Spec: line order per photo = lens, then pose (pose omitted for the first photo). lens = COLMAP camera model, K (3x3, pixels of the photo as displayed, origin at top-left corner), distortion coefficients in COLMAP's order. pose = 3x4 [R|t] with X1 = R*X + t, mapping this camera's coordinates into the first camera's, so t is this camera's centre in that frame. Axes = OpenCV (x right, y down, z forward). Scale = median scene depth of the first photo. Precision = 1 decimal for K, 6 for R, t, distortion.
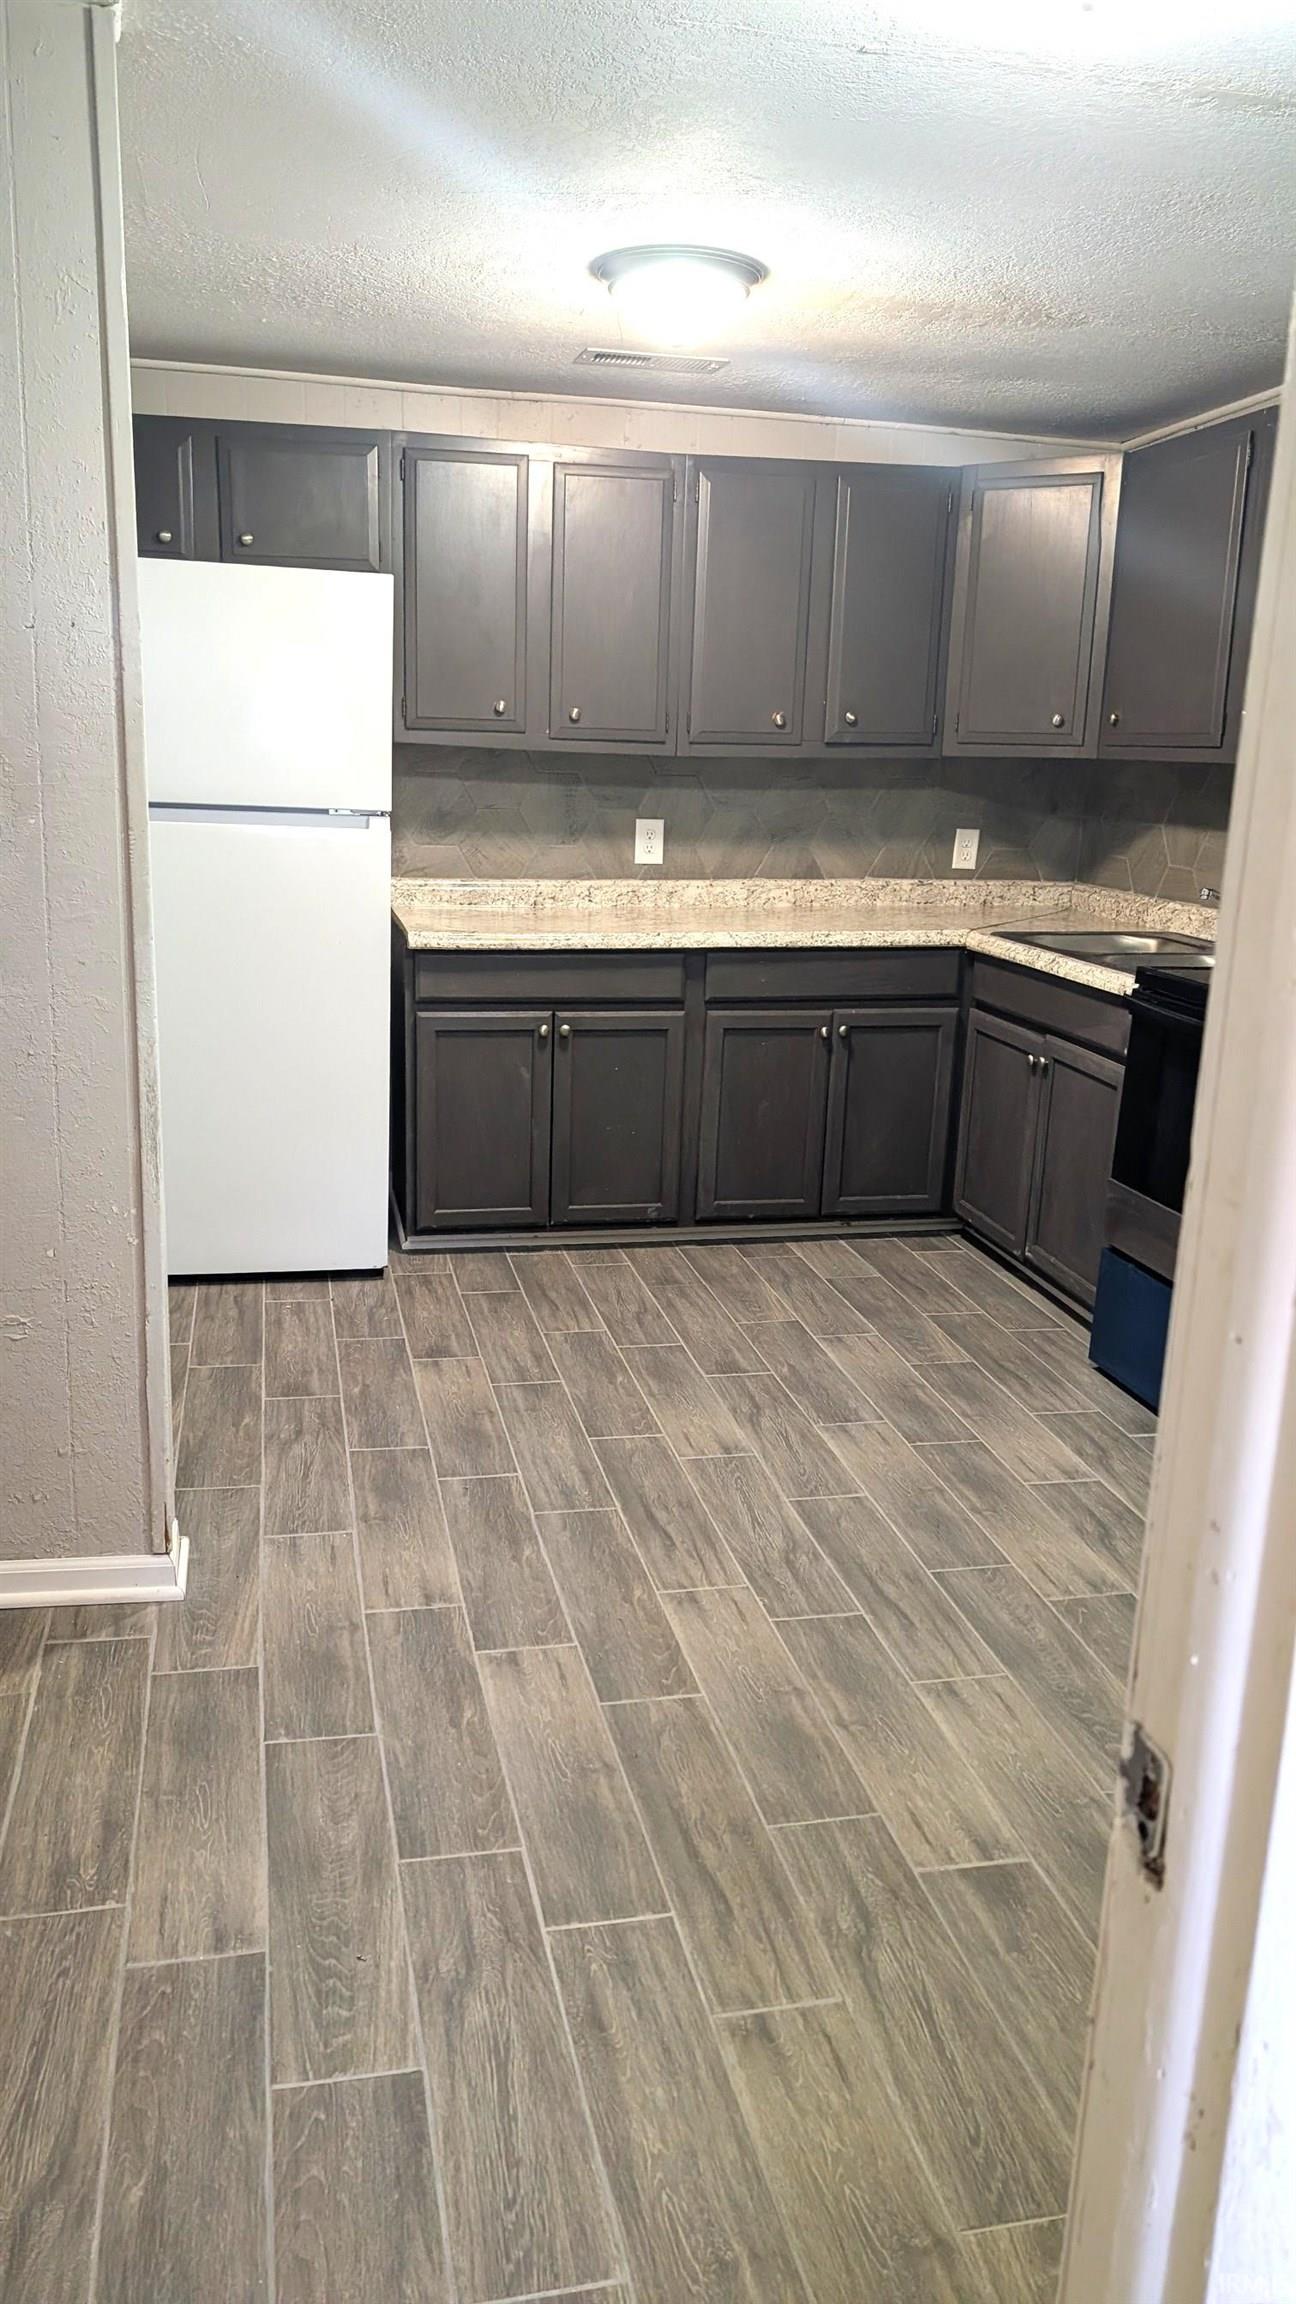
lens RADIAL K [[1653.1, 0, 604.7], [0, 1653.1, 1171.8], [0, 0, 1]] dist [0.052317, -0.082401]
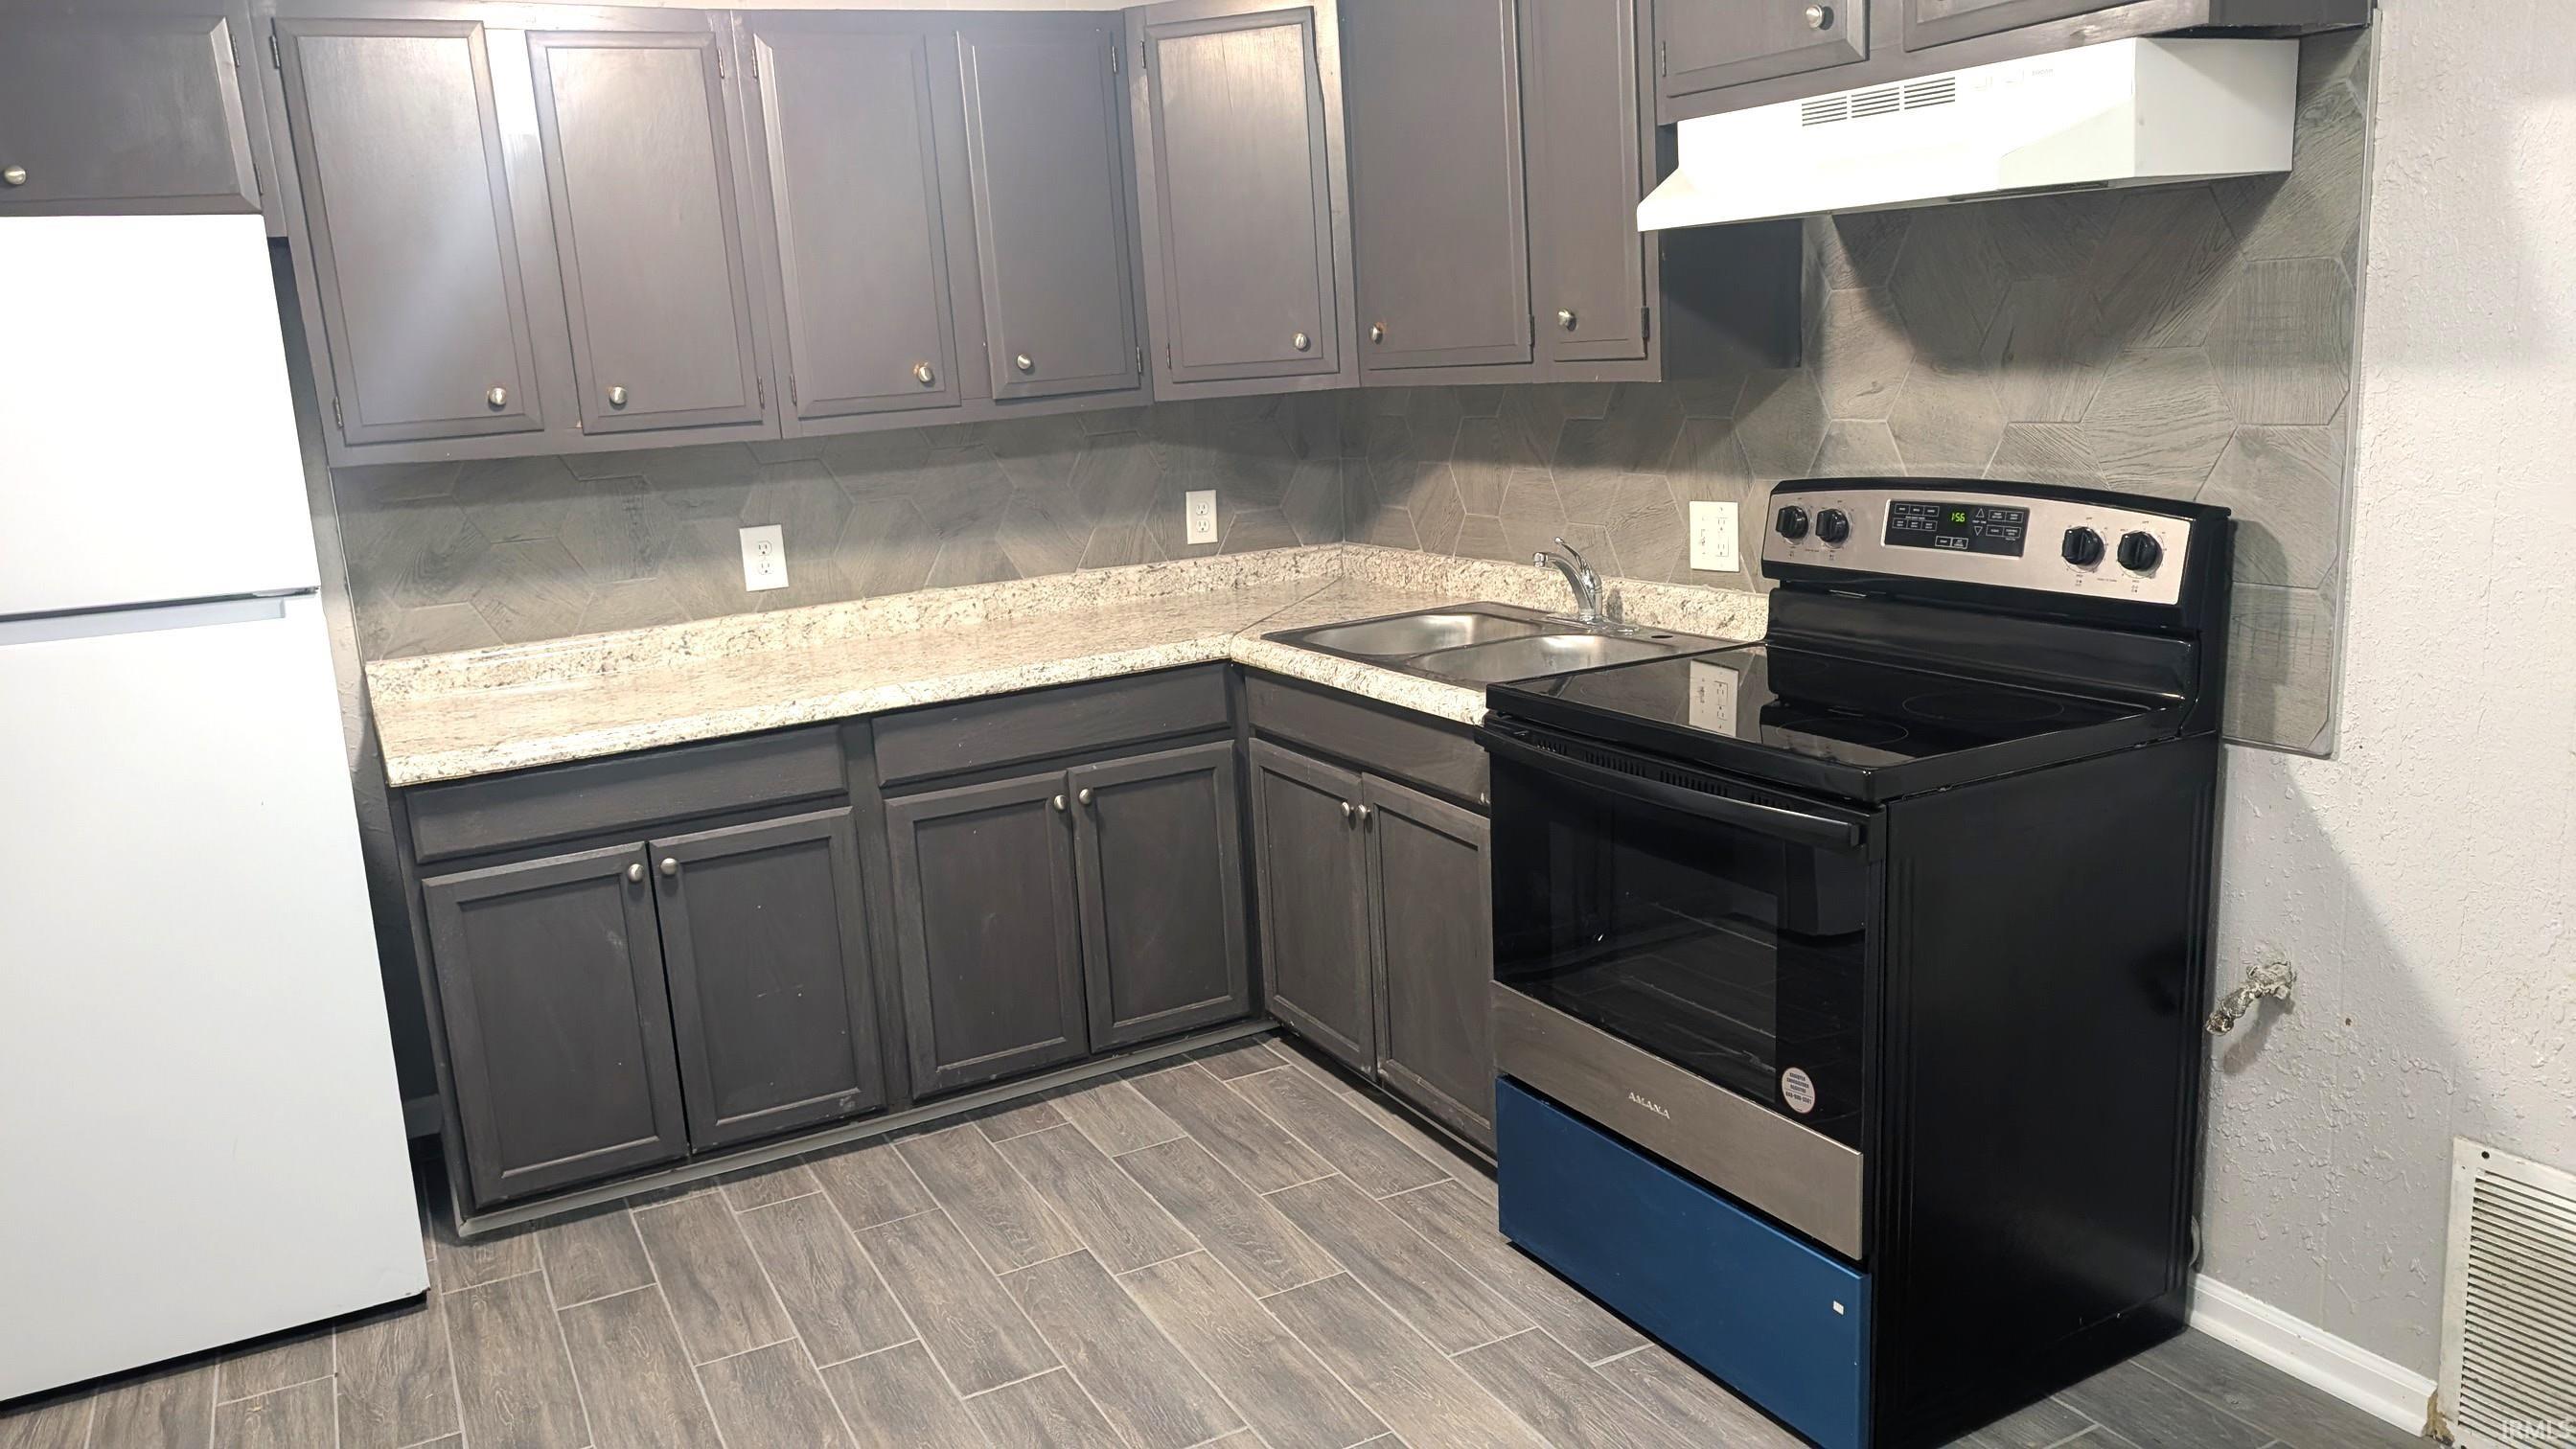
lens RADIAL K [[1848.2, 0, 1259.7], [0, 1848.2, 756.5], [0, 0, 1]] dist [0.052317, -0.082401]
pose [[0.959036, -0.144929, 0.243405, 0.027296], [0.154415, 0.987798, -0.020252, -0.076628], [-0.237500, 0.057008, 0.969713, 0.218709]]
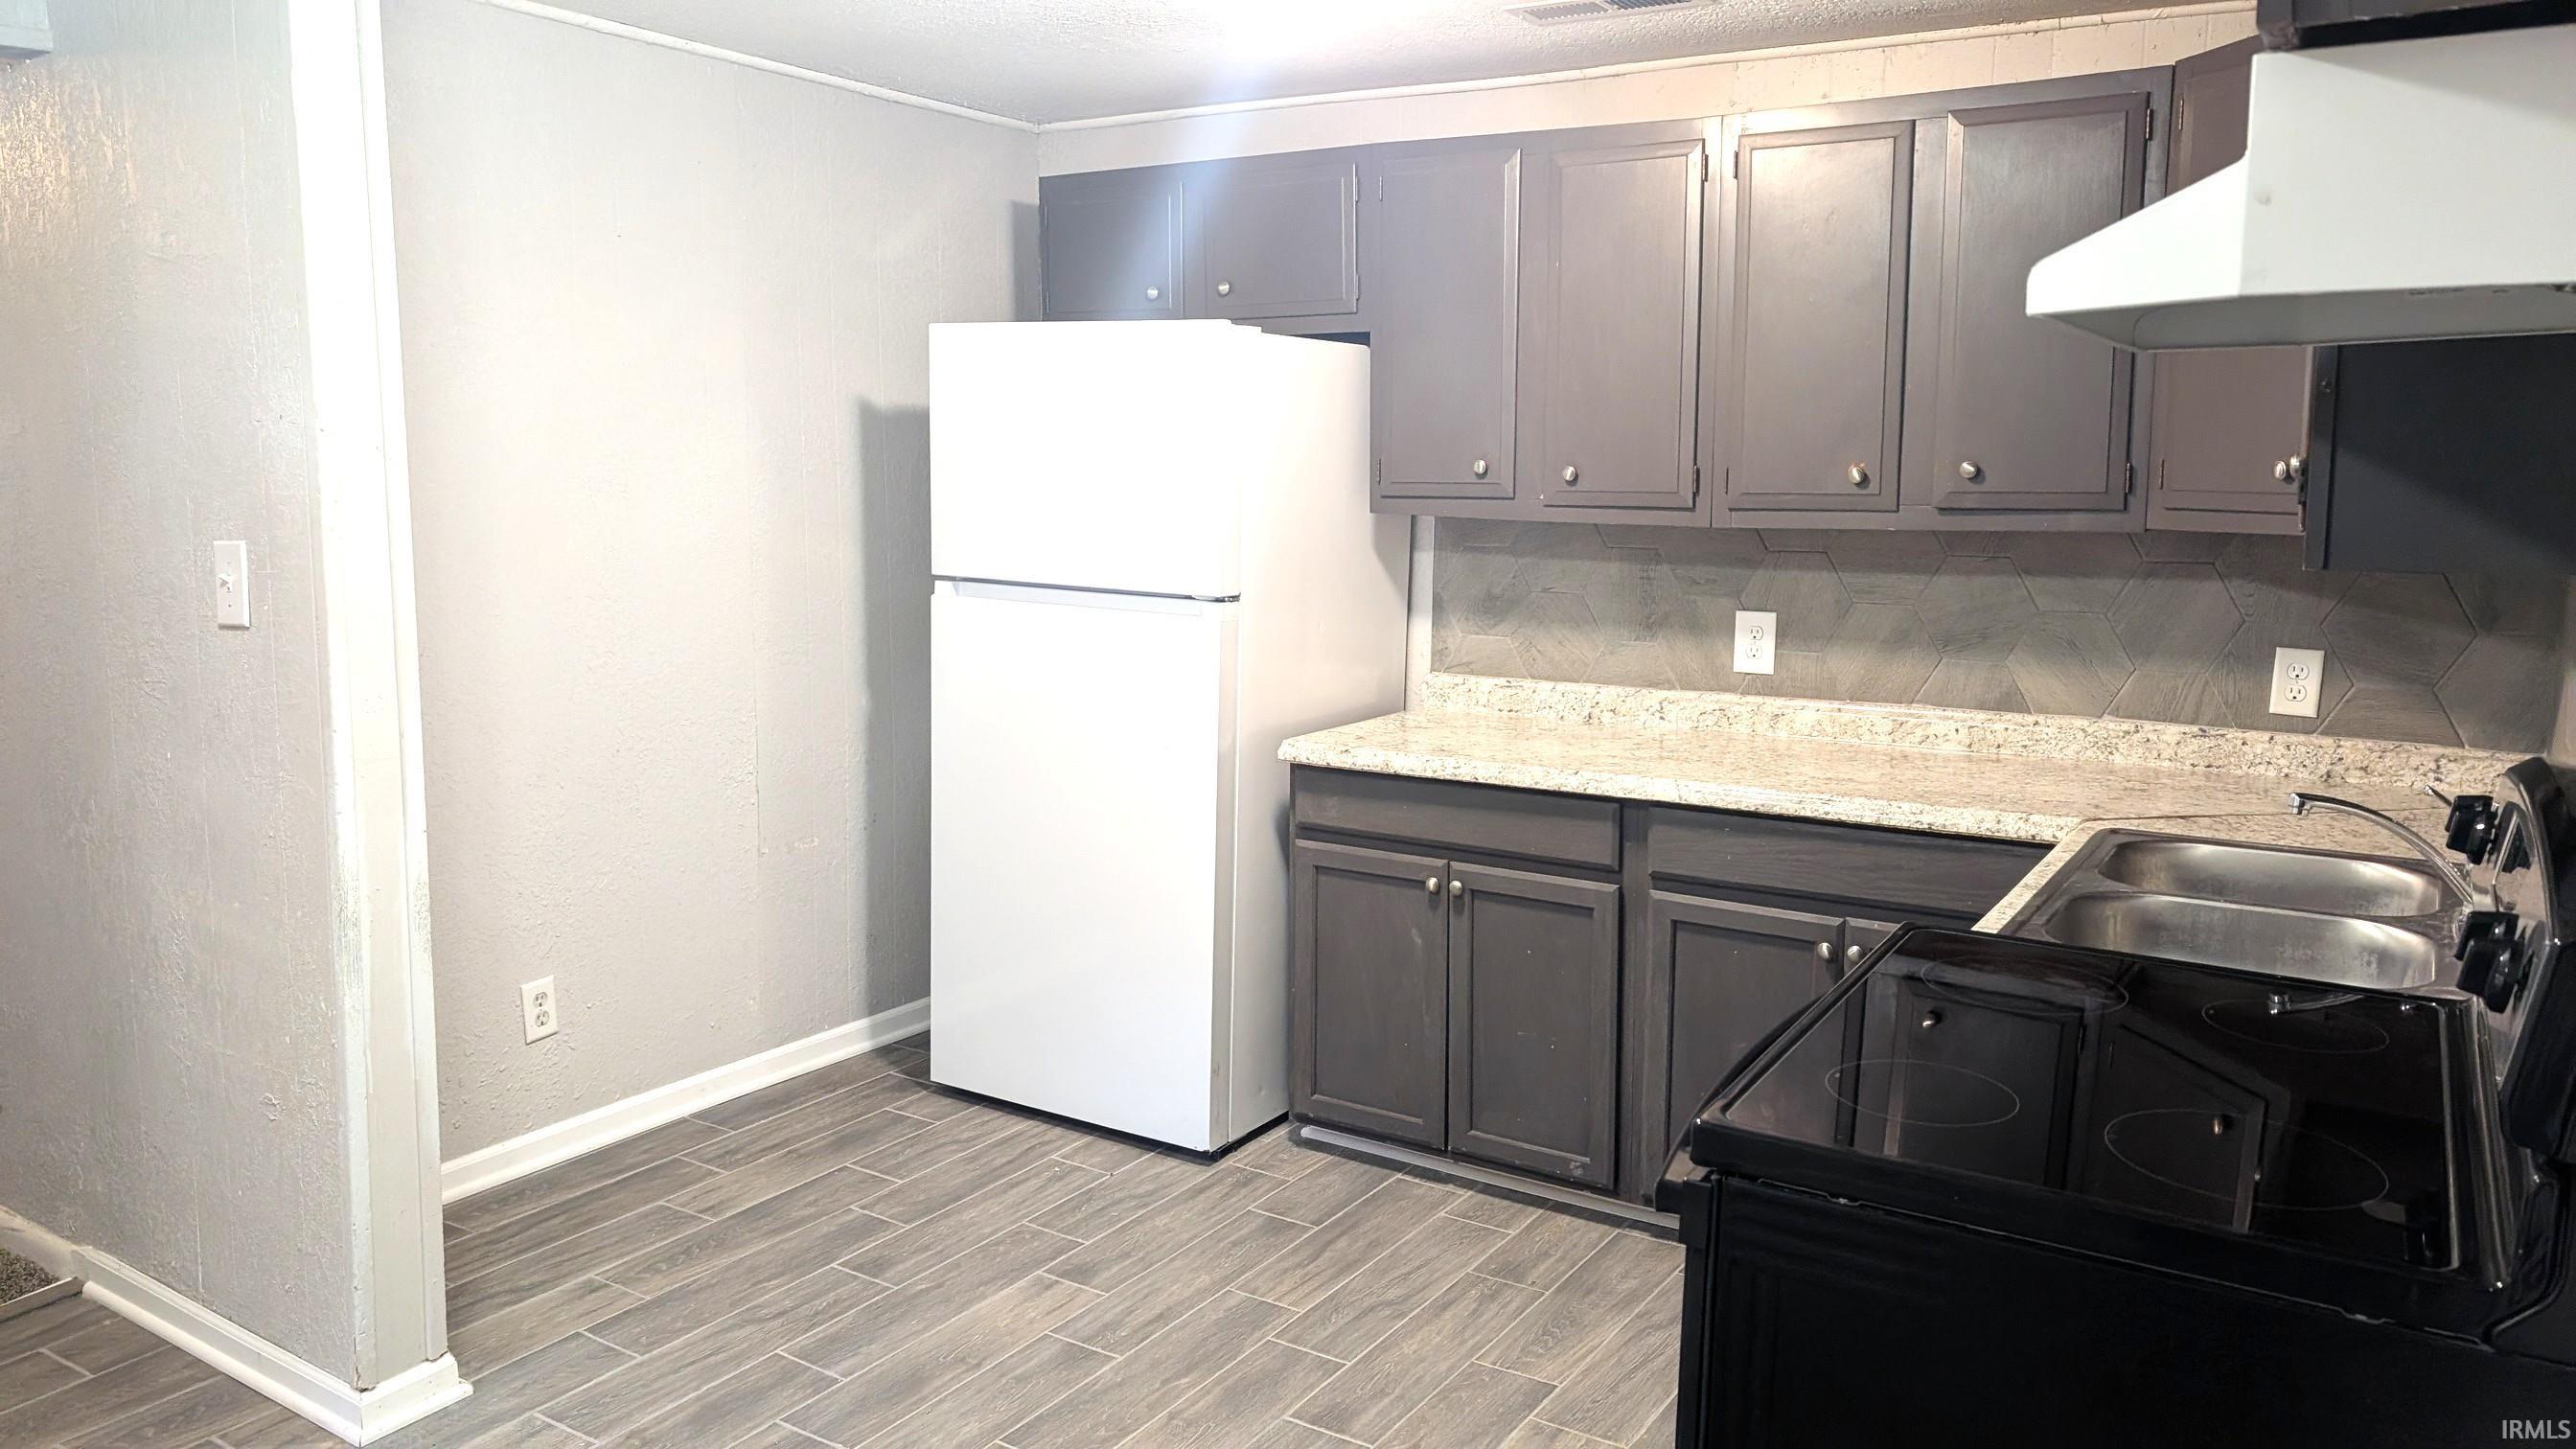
lens RADIAL K [[1848.2, 0, 1315.7], [0, 1848.2, 706.6], [0, 0, 1]] dist [0.052317, -0.082401]
pose [[0.712375, 0.071519, -0.698146, 0.494879], [-0.165974, 0.983742, -0.068581, -0.097193], [0.681891, 0.164729, 0.712664, 0.349457]]
